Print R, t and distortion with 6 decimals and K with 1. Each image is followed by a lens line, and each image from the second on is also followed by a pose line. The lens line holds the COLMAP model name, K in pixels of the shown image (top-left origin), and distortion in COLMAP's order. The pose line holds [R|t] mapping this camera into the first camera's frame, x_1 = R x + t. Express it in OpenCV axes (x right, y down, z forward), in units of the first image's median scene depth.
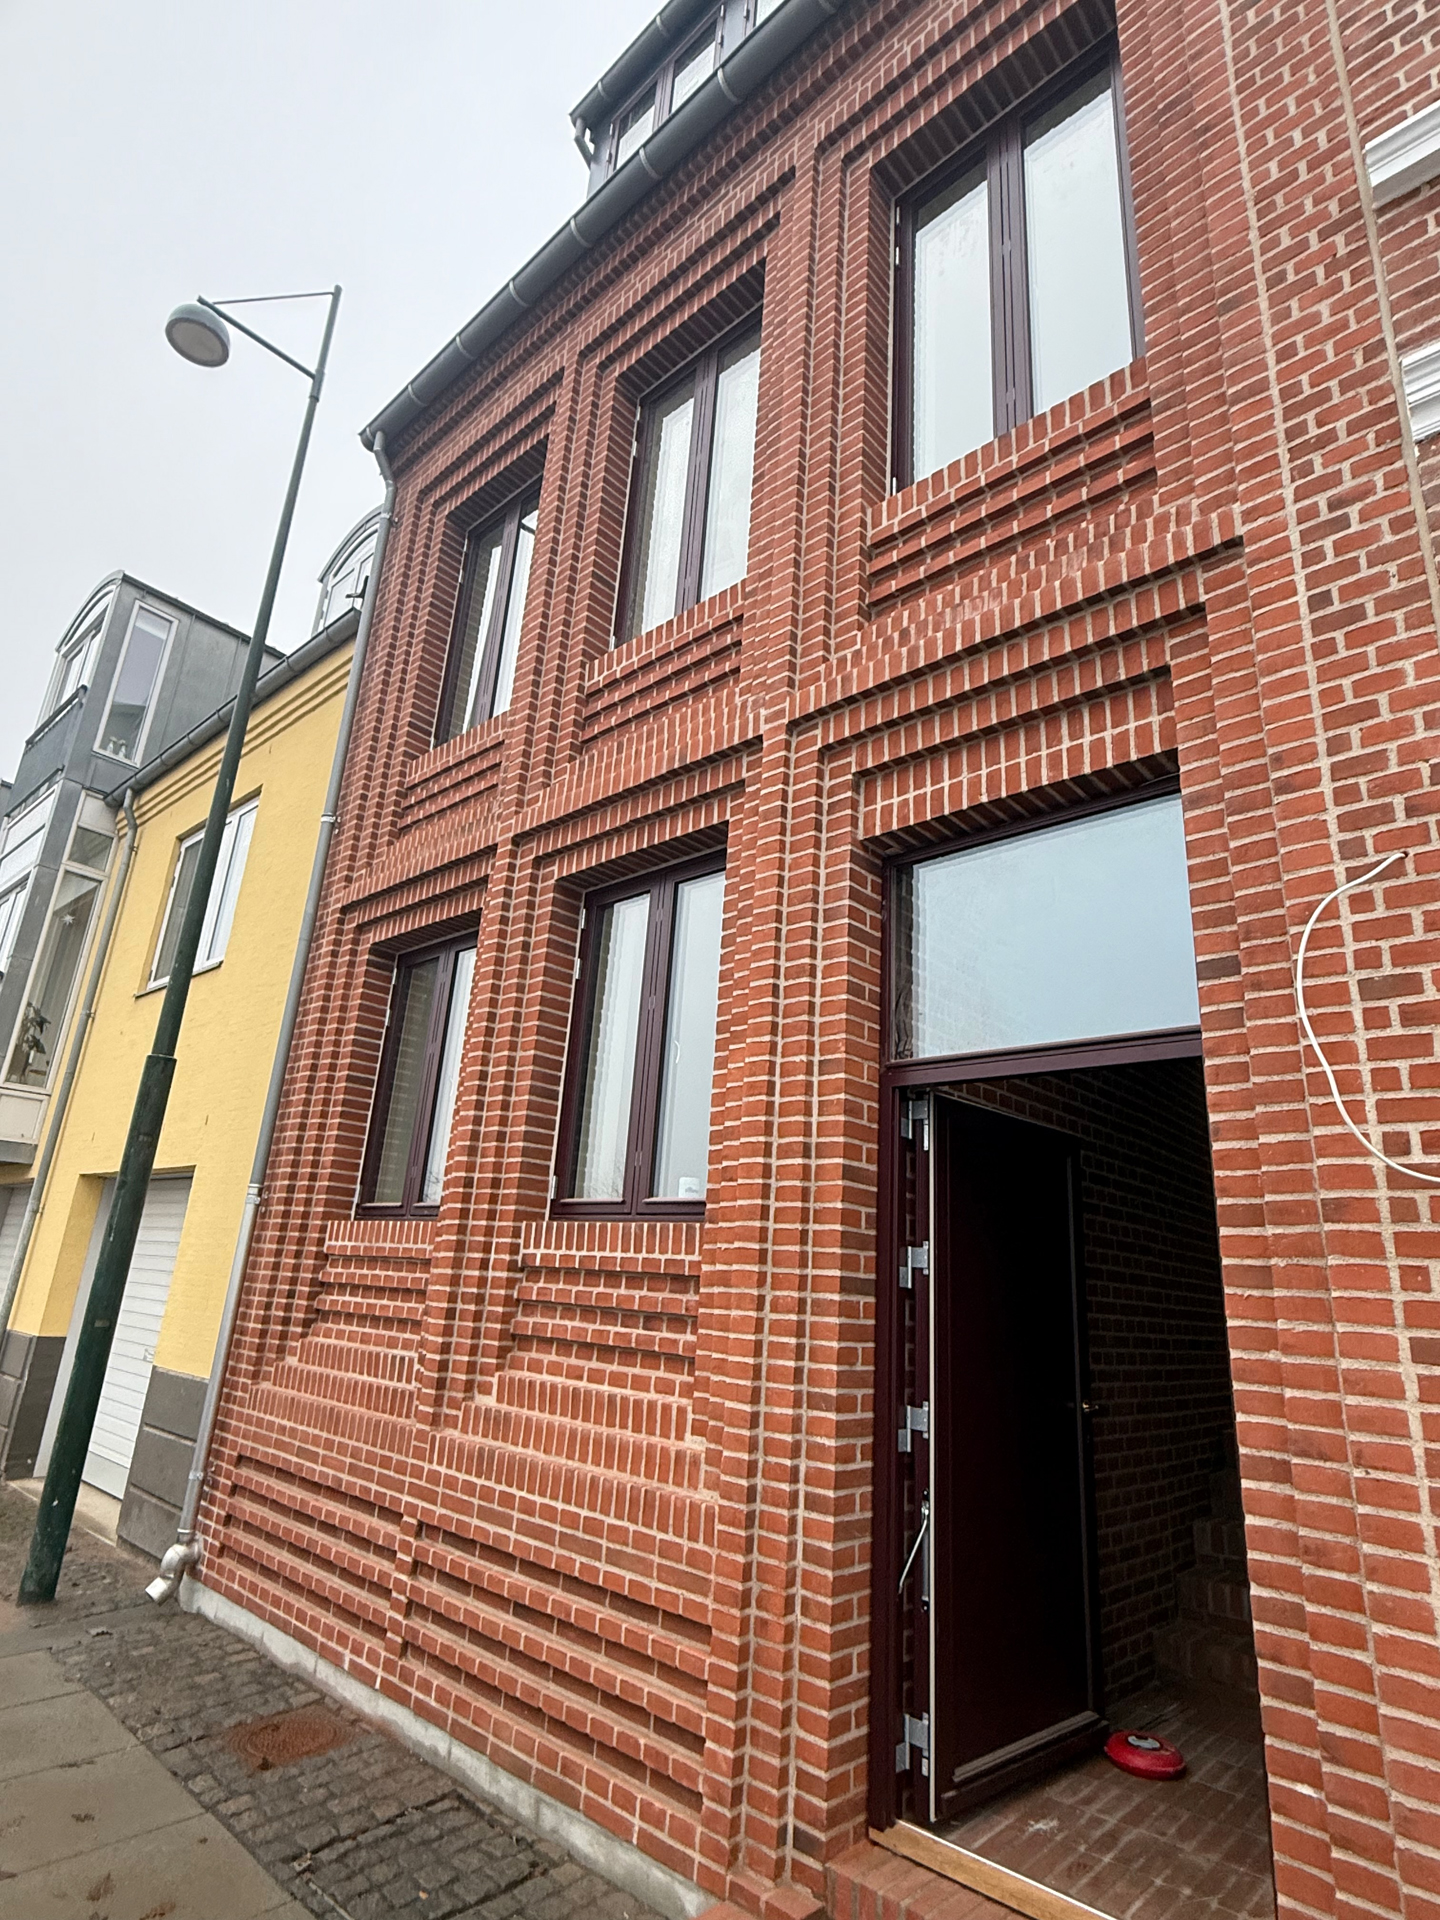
lens RADIAL K [[1015.5, 0, 720.0], [0, 1015.5, 960.0], [0, 0, 1]] dist [0.001337, 0.000057]
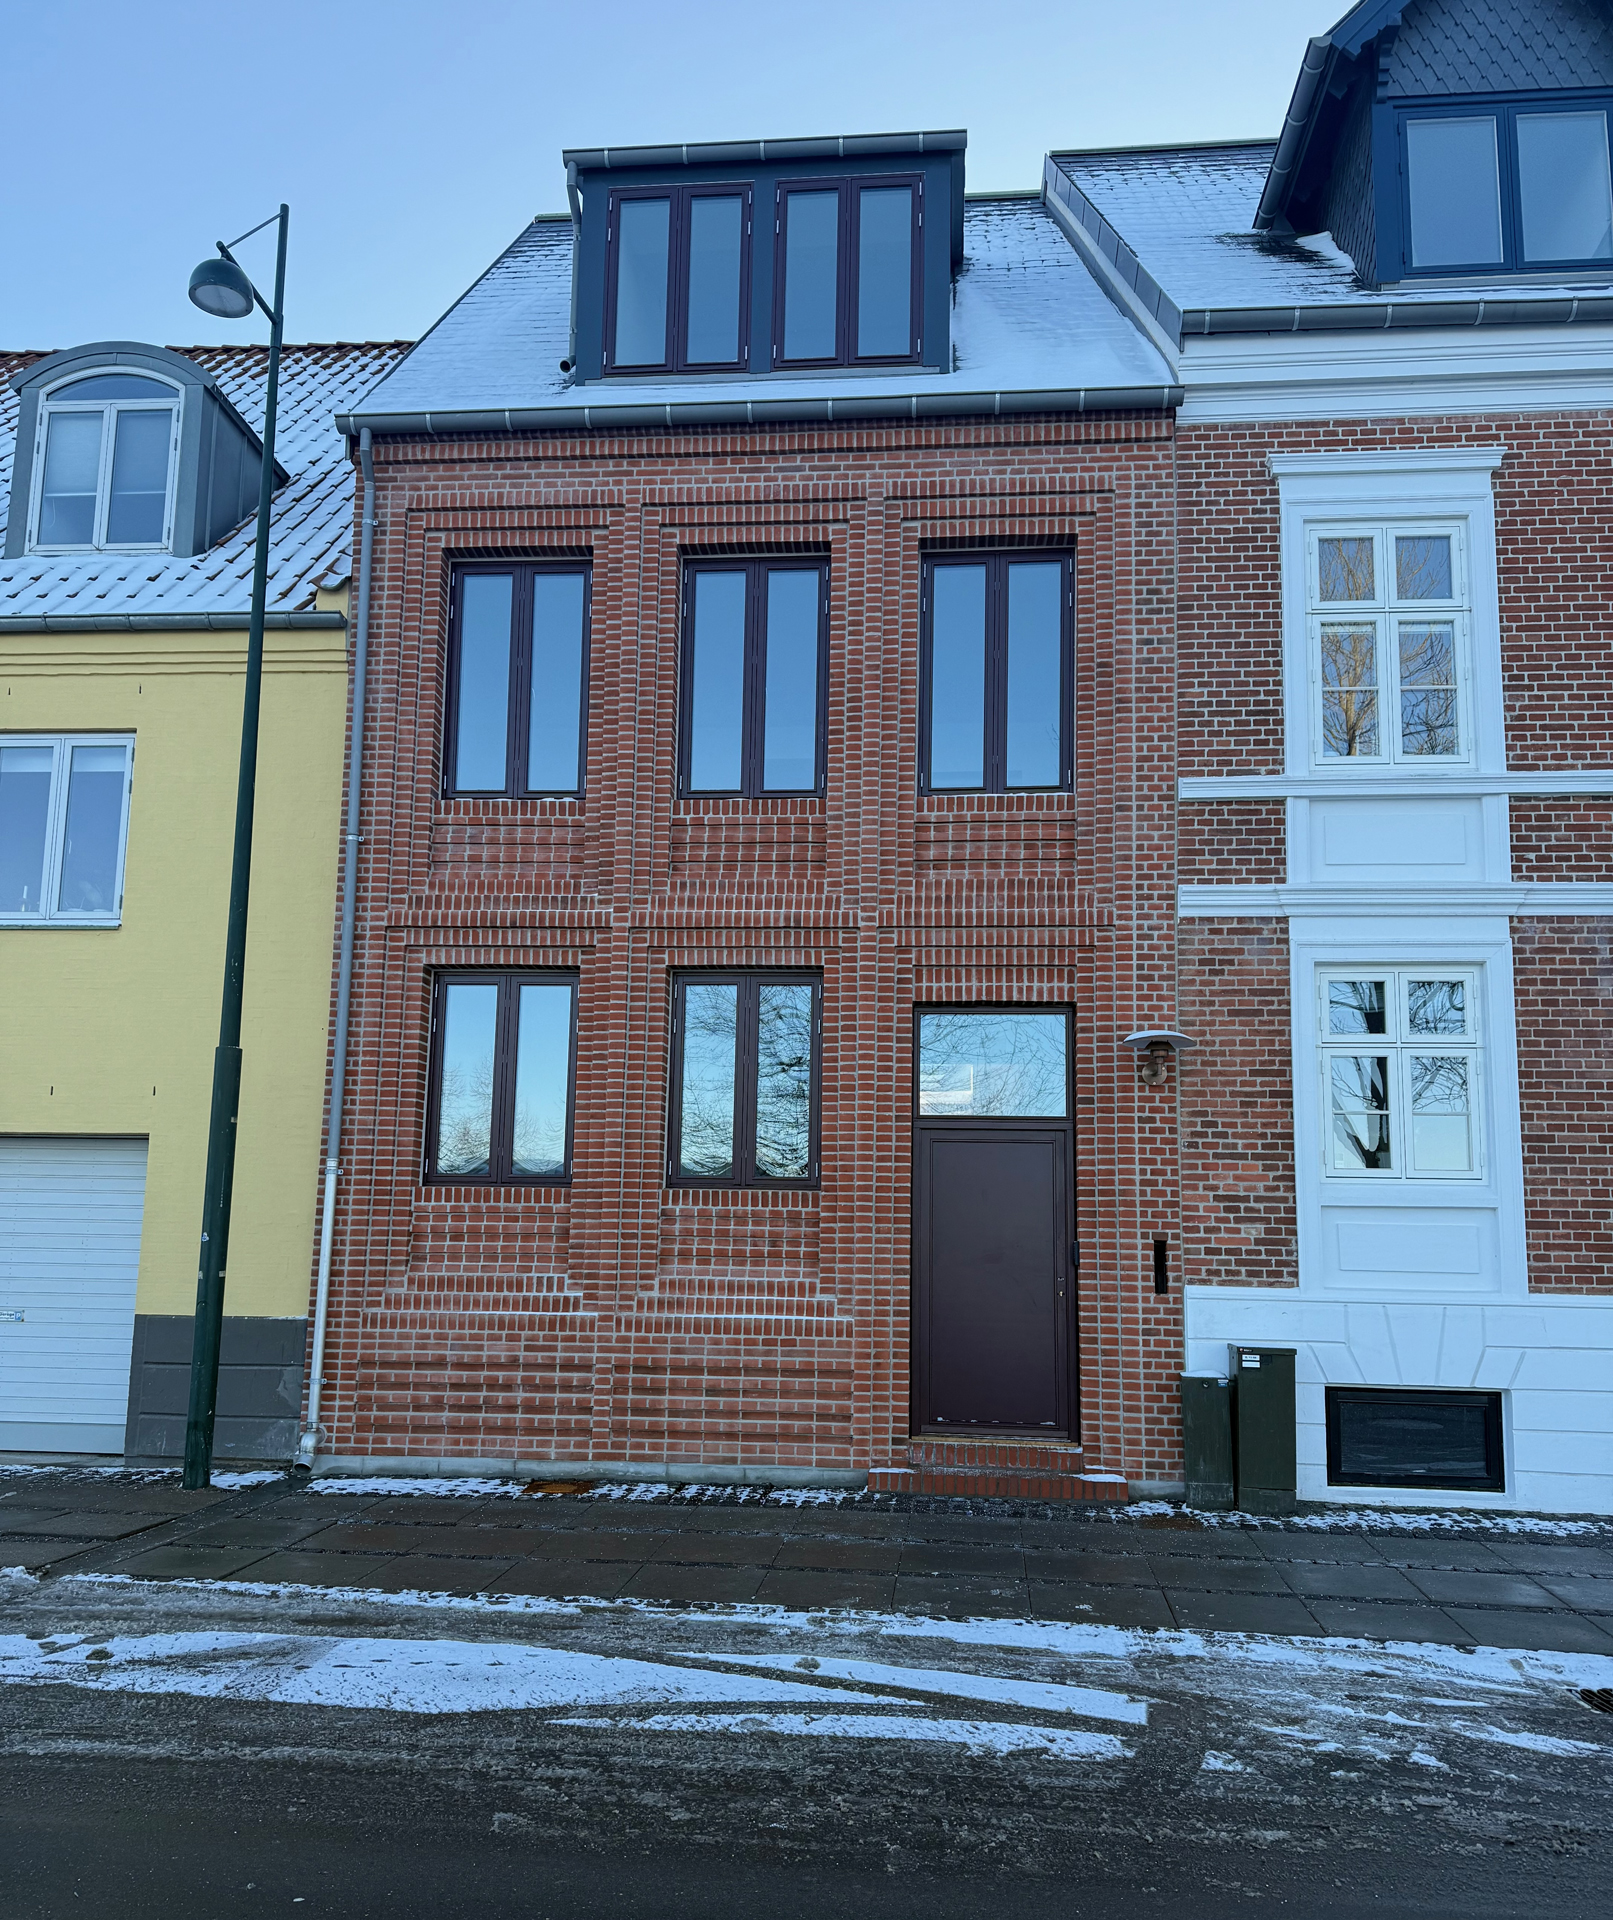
lens RADIAL K [[1510.7, 0, 766.3], [0, 1510.7, 1054.4], [0, 0, 1]] dist [0.174798, -0.315721]
pose [[0.783713, 0.036356, 0.620058, -1.954746], [-0.163045, 0.975319, 0.148891, -0.420868], [-0.599342, -0.217786, 0.770298, -1.132504]]
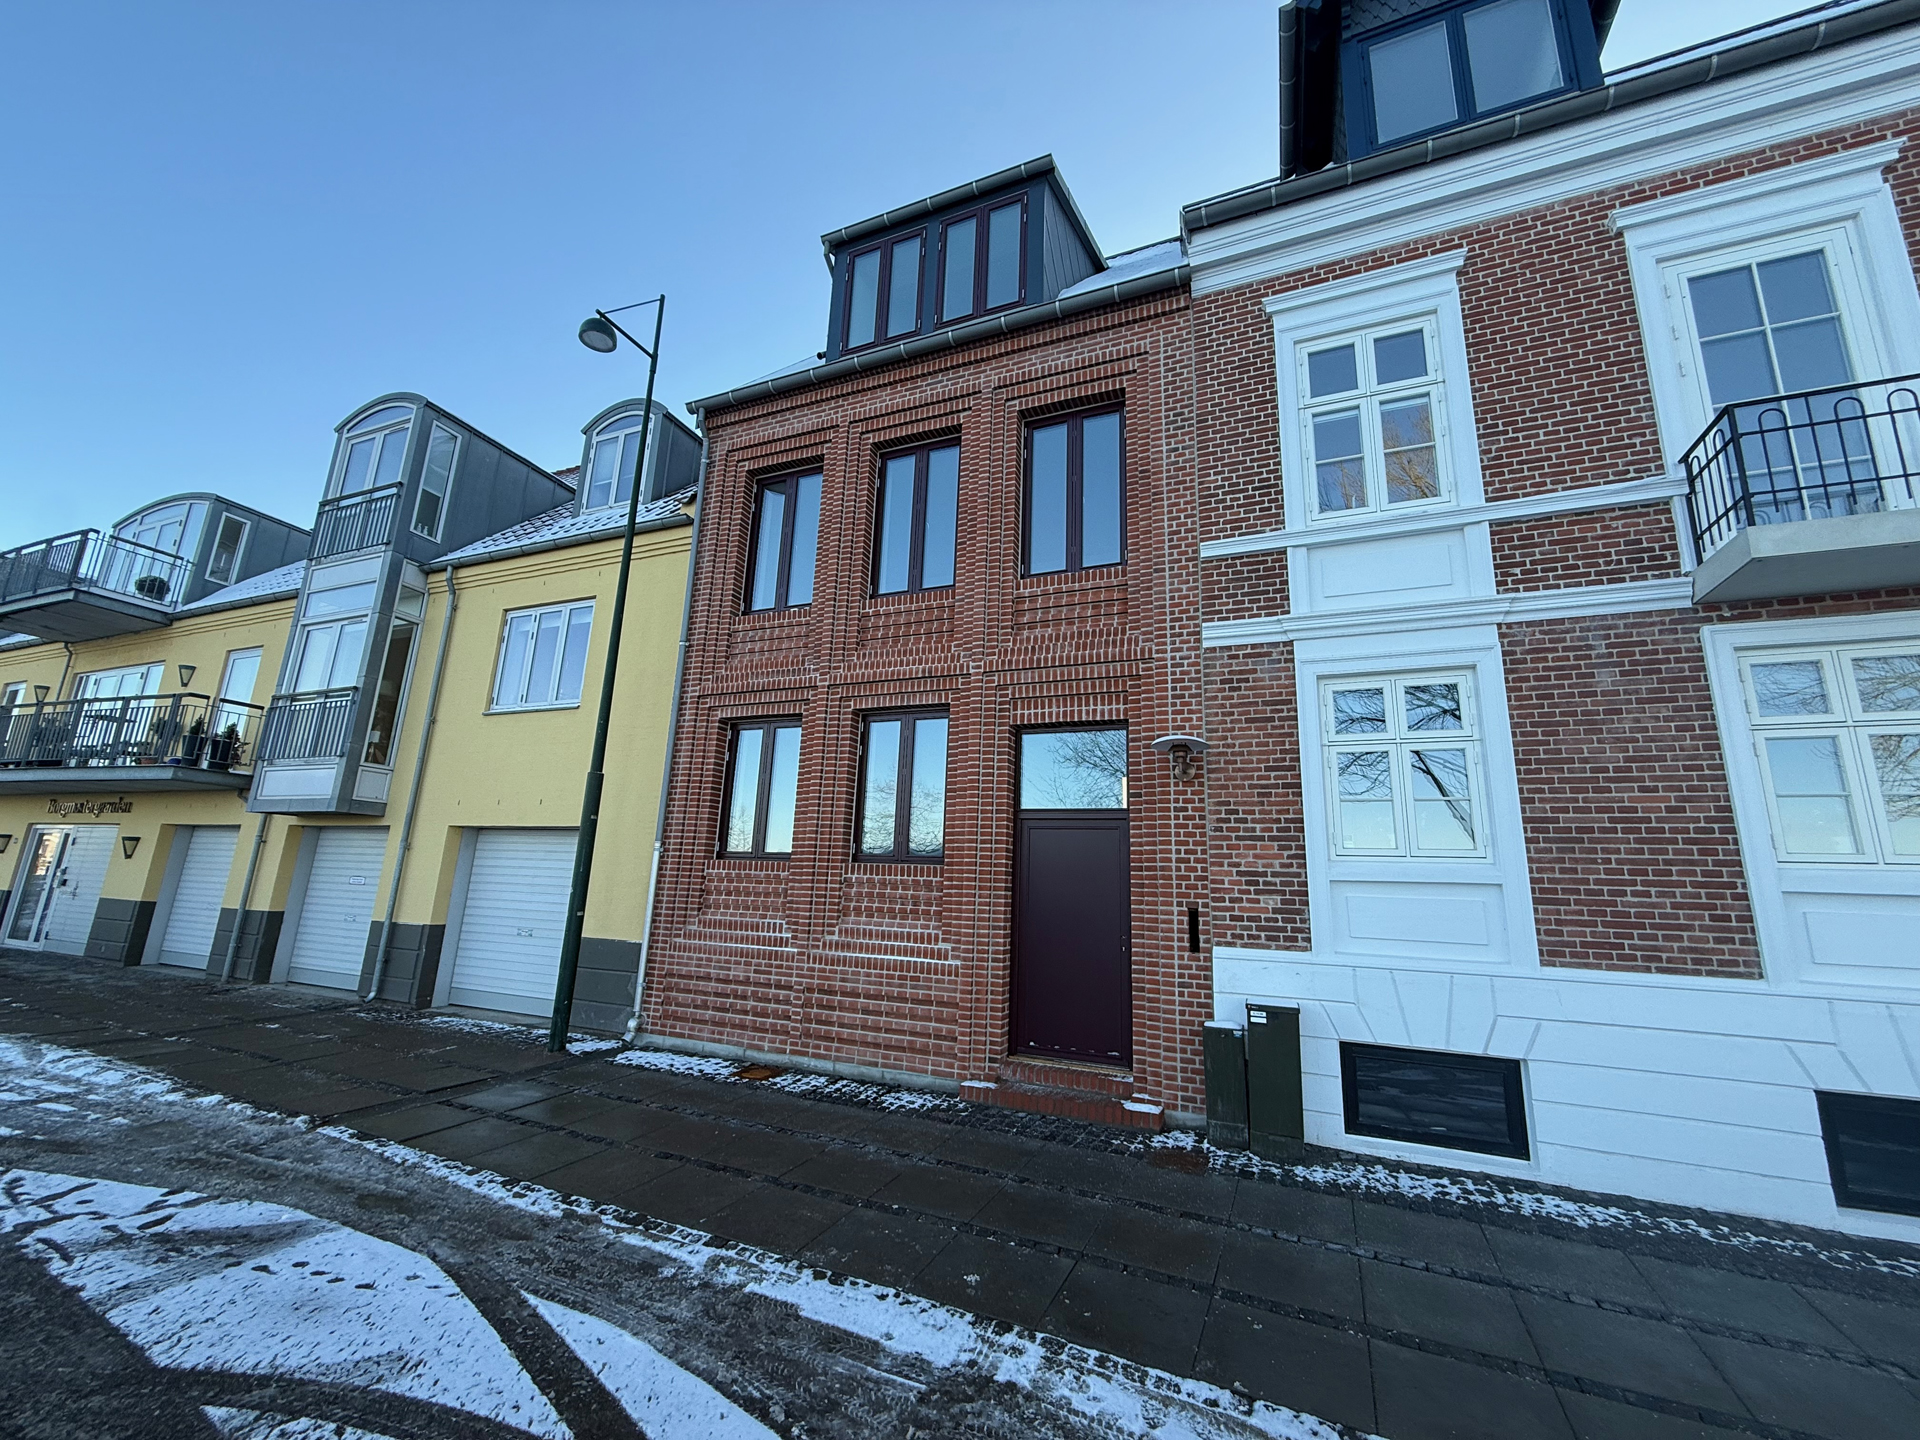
lens RADIAL K [[753.2, 0, 960.0], [0, 753.2, 720.0], [0, 0, 1]] dist [0.000226, -0.000071]
pose [[0.939115, 0.047584, 0.340293, -0.683609], [-0.085870, 0.991441, 0.098341, -0.324704], [-0.332701, -0.121574, 0.935163, -0.823888]]
